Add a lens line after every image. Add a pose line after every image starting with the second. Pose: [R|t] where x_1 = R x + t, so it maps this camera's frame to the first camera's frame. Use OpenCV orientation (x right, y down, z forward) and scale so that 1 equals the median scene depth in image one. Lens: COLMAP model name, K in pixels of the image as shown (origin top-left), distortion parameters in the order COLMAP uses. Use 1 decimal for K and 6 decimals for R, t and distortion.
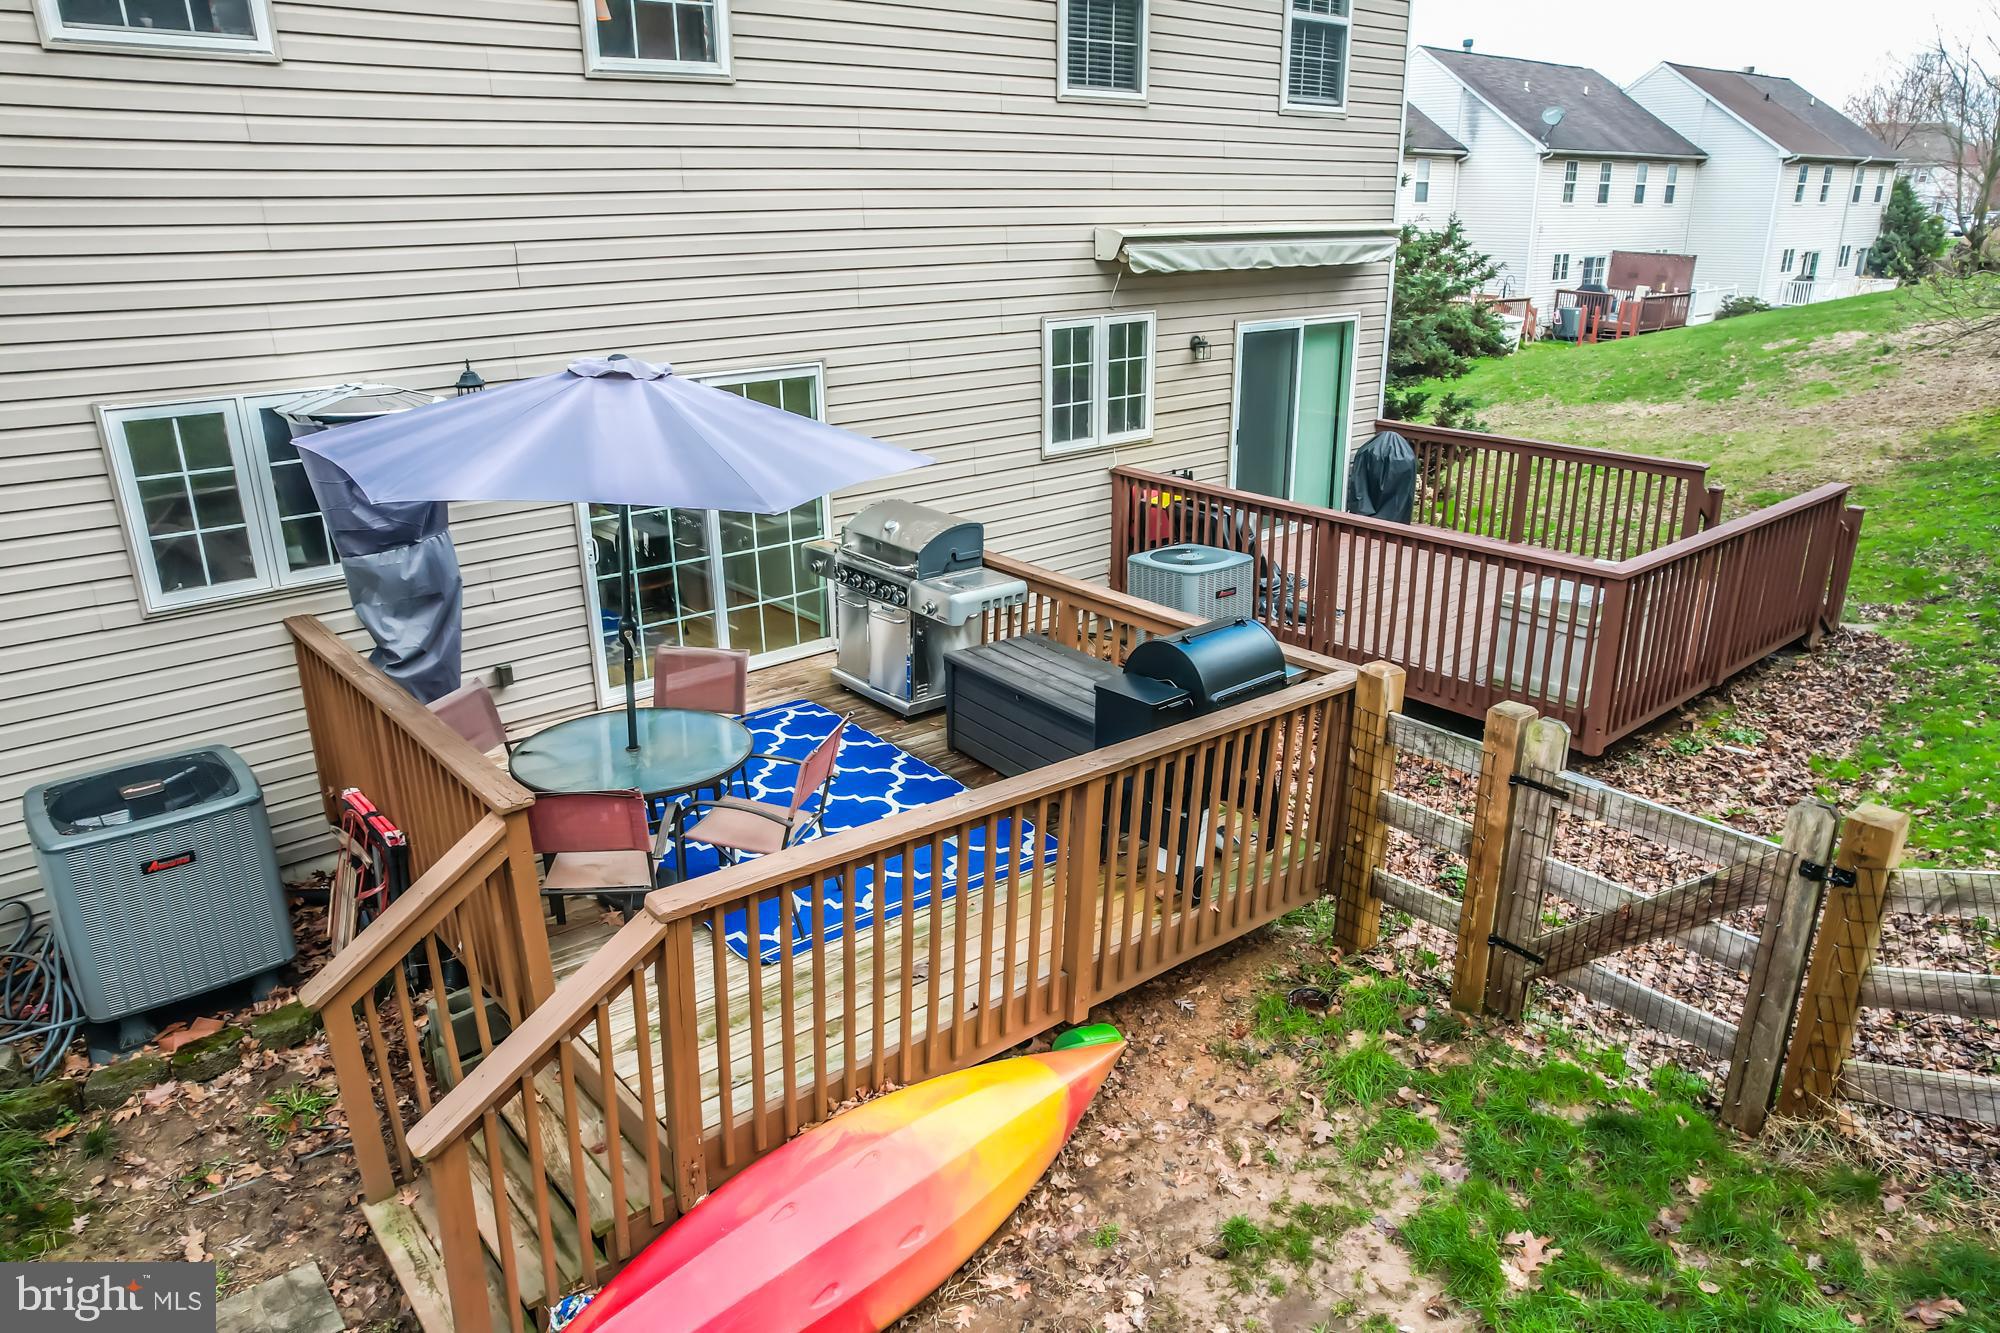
lens RADIAL K [[1310.0, 0, 997.7], [0, 1310.0, 670.8], [0, 0, 1]] dist [-0.072617, 0.051174]
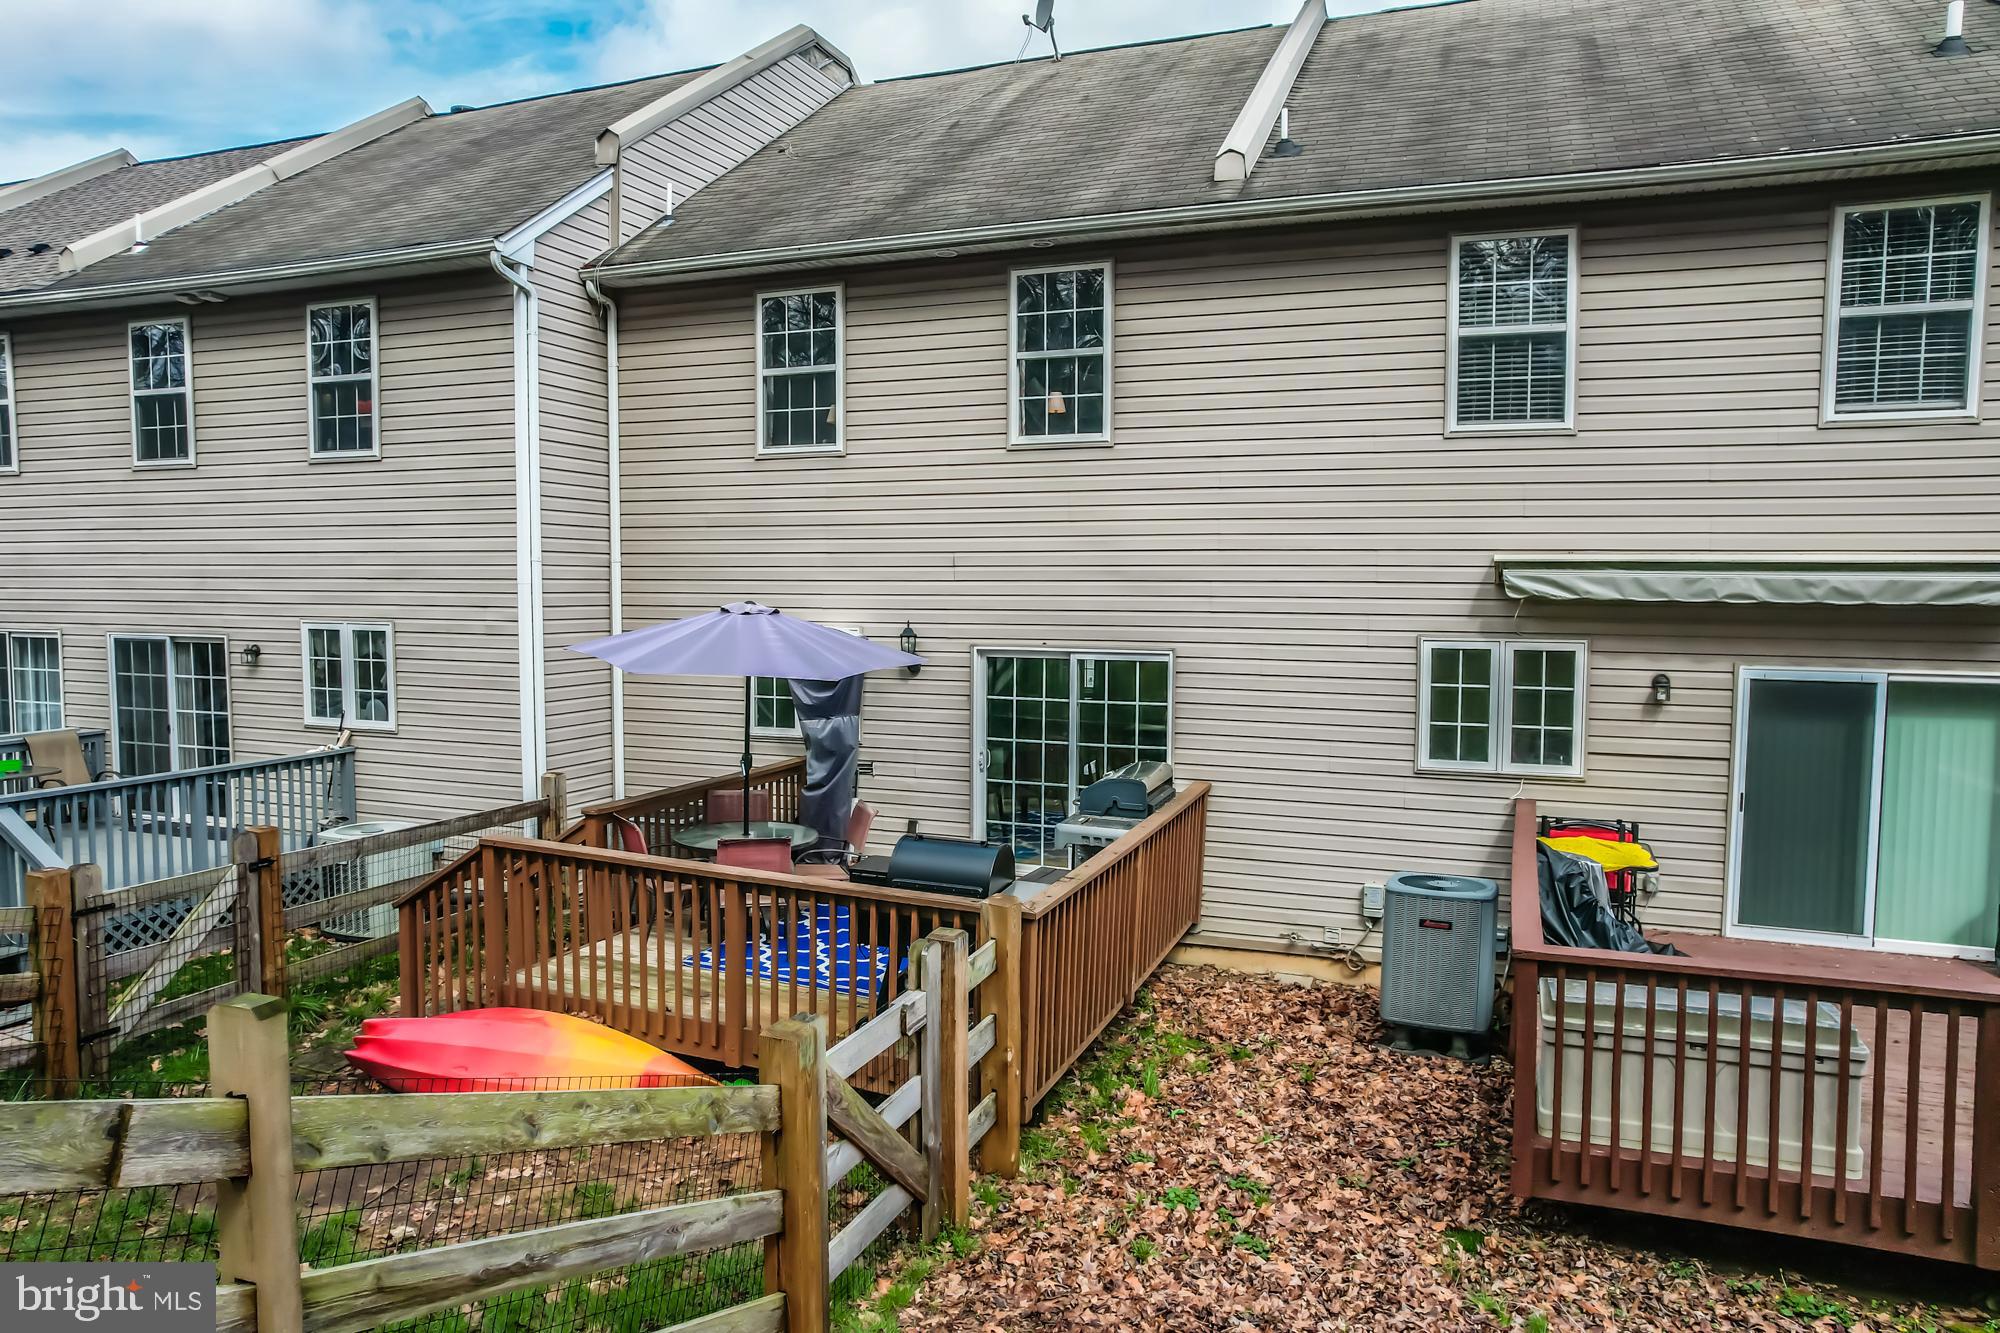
lens RADIAL K [[1332.7, 0, 1000.0], [0, 1332.7, 666.5], [0, 0, 1]] dist [-0.075779, 0.058101]
pose [[0.469079, 0.100999, -0.877362, 0.912664], [-0.290207, 0.955900, -0.045118, -0.118132], [0.834113, 0.275780, 0.477703, 0.258292]]
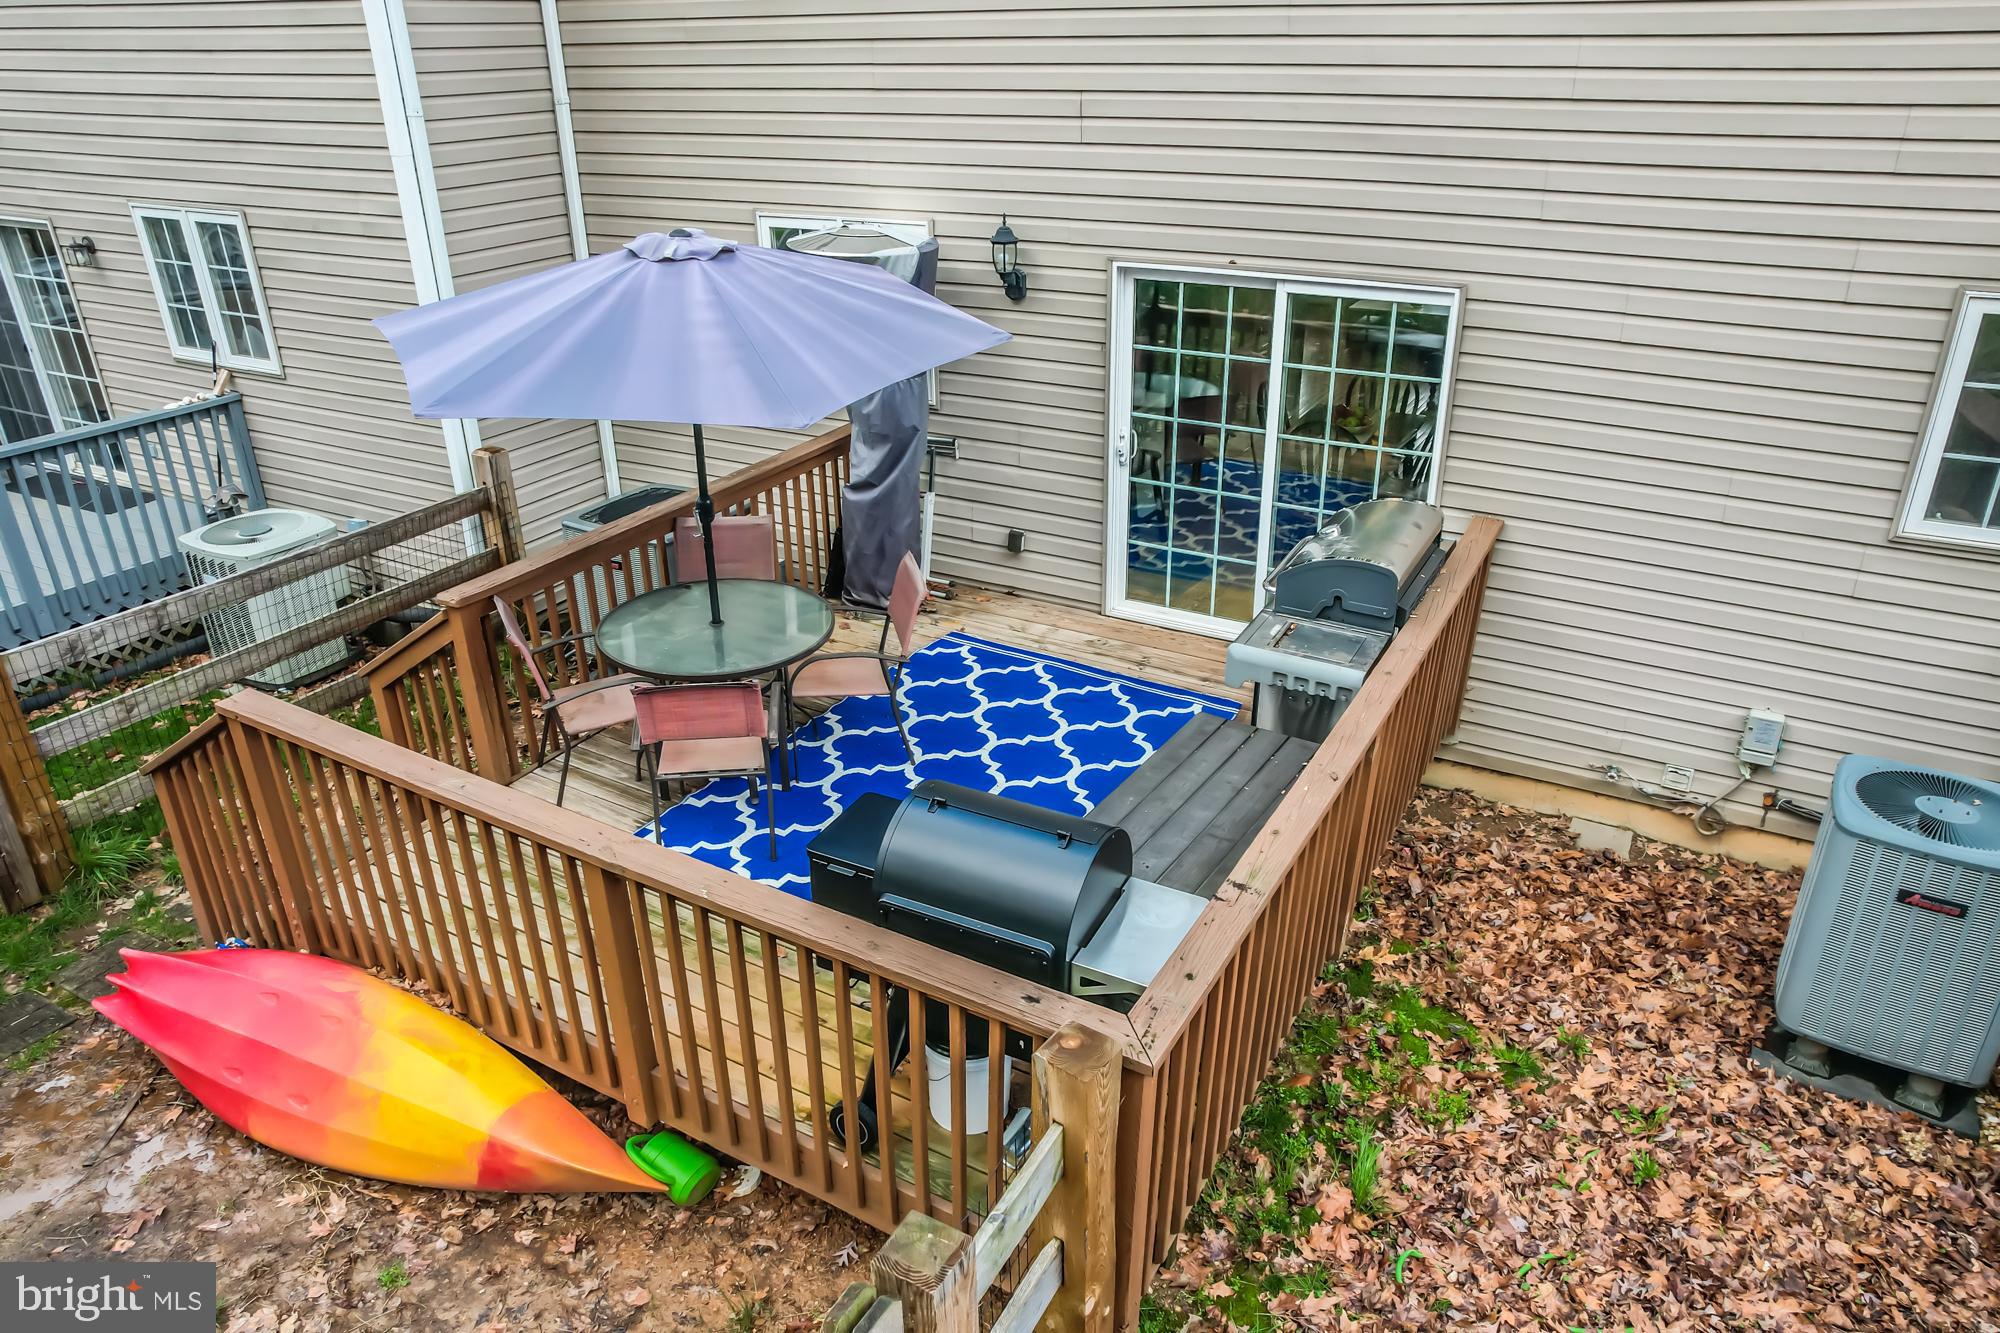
lens RADIAL K [[1377.7, 0, 1005.9], [0, 1377.7, 672.2], [0, 0, 1]] dist [-0.085188, 0.079077]
pose [[0.347616, 0.439499, -0.828254, 0.482020], [-0.284510, 0.891135, 0.353458, -0.243457], [0.893430, 0.112779, 0.434814, 0.488018]]
